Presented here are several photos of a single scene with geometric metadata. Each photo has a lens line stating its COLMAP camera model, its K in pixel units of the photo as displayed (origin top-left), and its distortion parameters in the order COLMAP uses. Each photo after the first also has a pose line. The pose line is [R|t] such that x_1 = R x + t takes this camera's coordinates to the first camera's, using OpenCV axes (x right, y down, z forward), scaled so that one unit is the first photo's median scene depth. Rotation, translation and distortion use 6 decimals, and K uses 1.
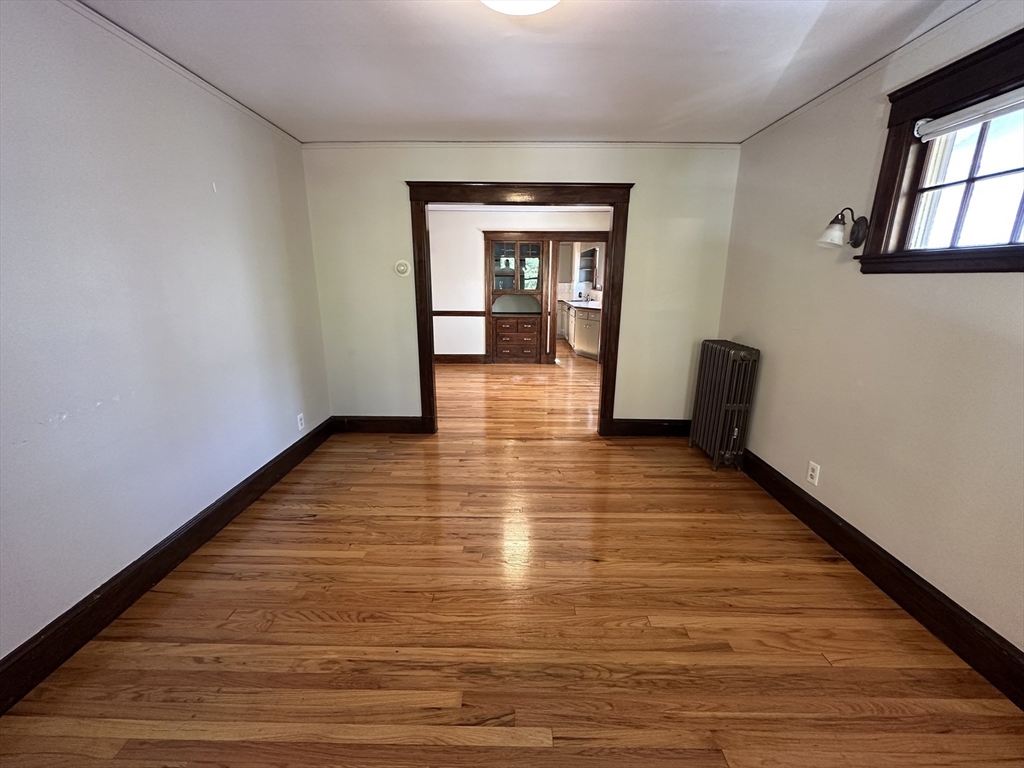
lens RADIAL K [[406.8, 0, 512.0], [0, 406.8, 384.0], [0, 0, 1]] dist [-0.001623, -0.000004]
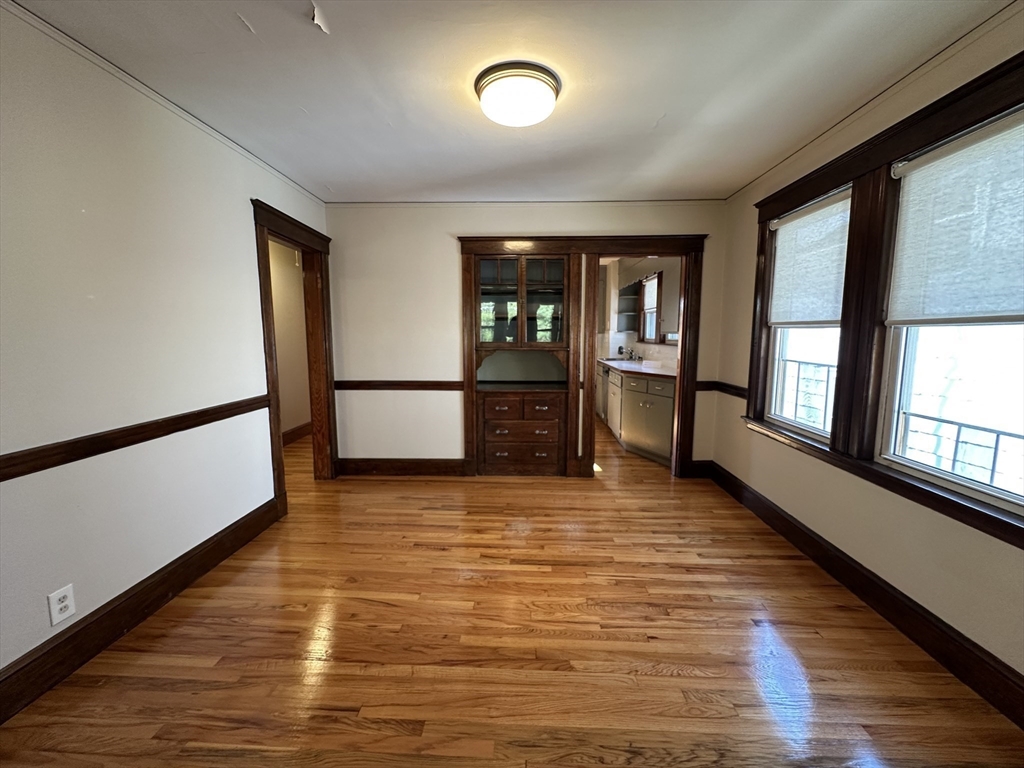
lens RADIAL K [[406.8, 0, 512.0], [0, 406.8, 384.0], [0, 0, 1]] dist [-0.001623, -0.000004]
pose [[0.999407, 0.000266, -0.034432, 0.033778], [-0.004746, 0.991489, -0.130104, -0.199771], [0.034104, 0.130190, 0.990902, 0.885324]]
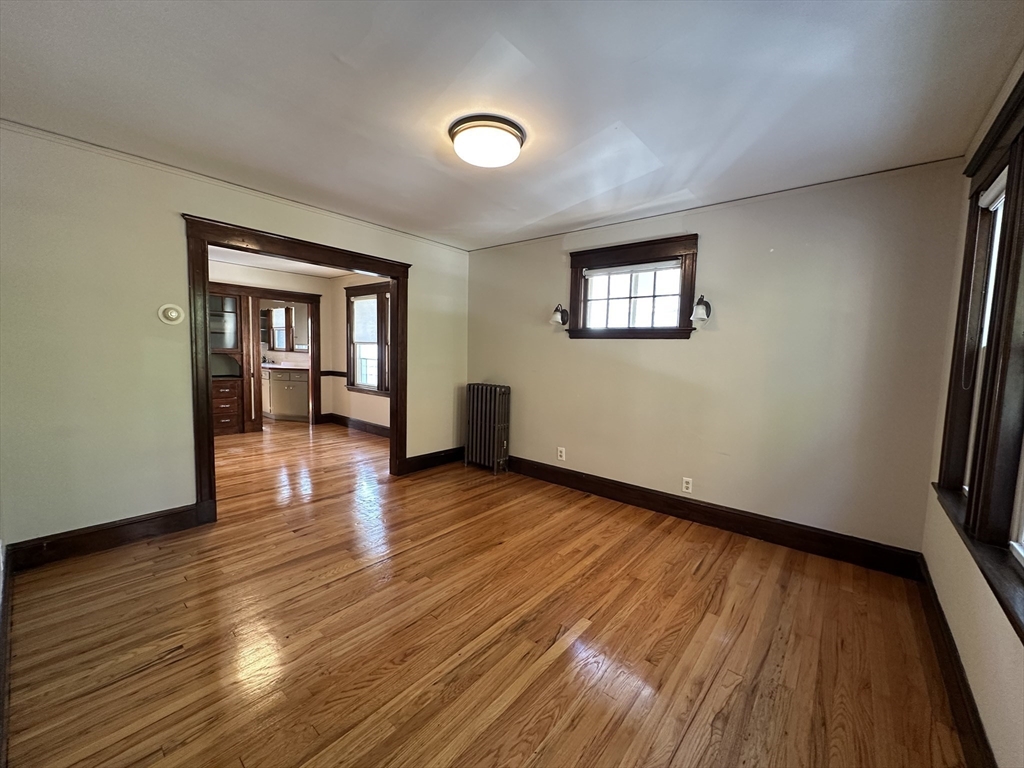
lens RADIAL K [[406.8, 0, 512.0], [0, 406.8, 384.0], [0, 0, 1]] dist [-0.001623, -0.000004]
pose [[0.631640, -0.049648, 0.773671, -0.458299], [0.170582, 0.982391, -0.076224, 0.020226], [-0.756263, 0.180120, 0.628986, 0.029921]]
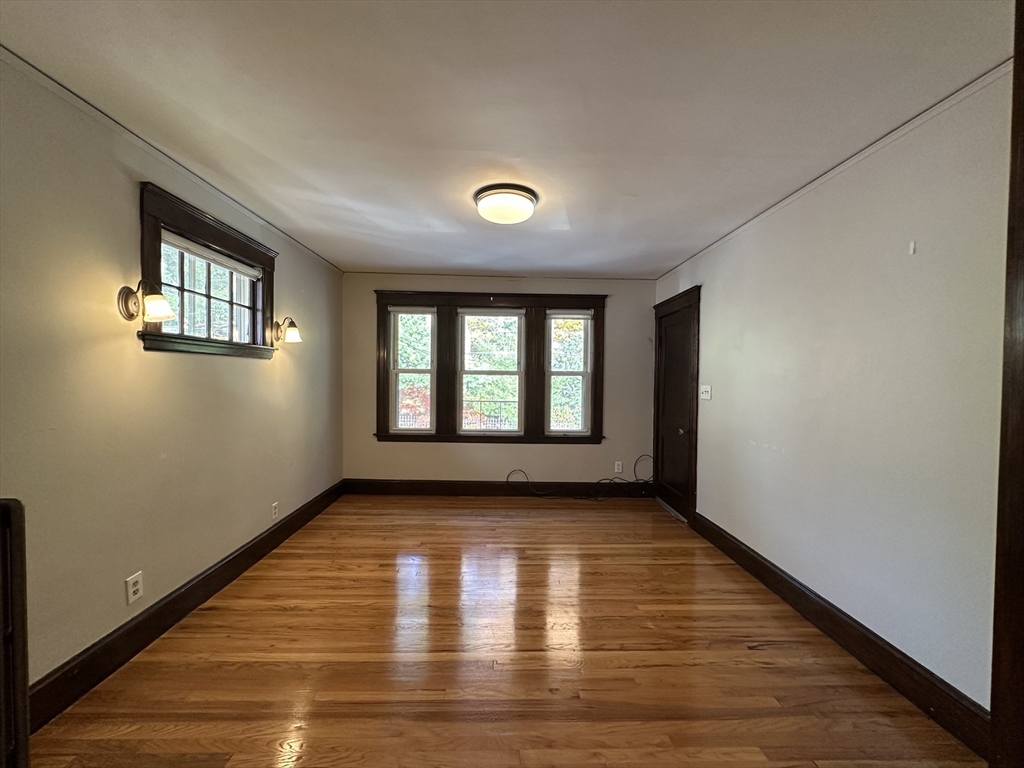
lens RADIAL K [[406.8, 0, 512.0], [0, 406.8, 384.0], [0, 0, 1]] dist [-0.001623, -0.000004]
pose [[-0.999022, -0.015686, -0.041351, 0.022004], [-0.026325, 0.962221, 0.270995, -0.277768], [0.035538, 0.271818, -0.961692, 1.151929]]
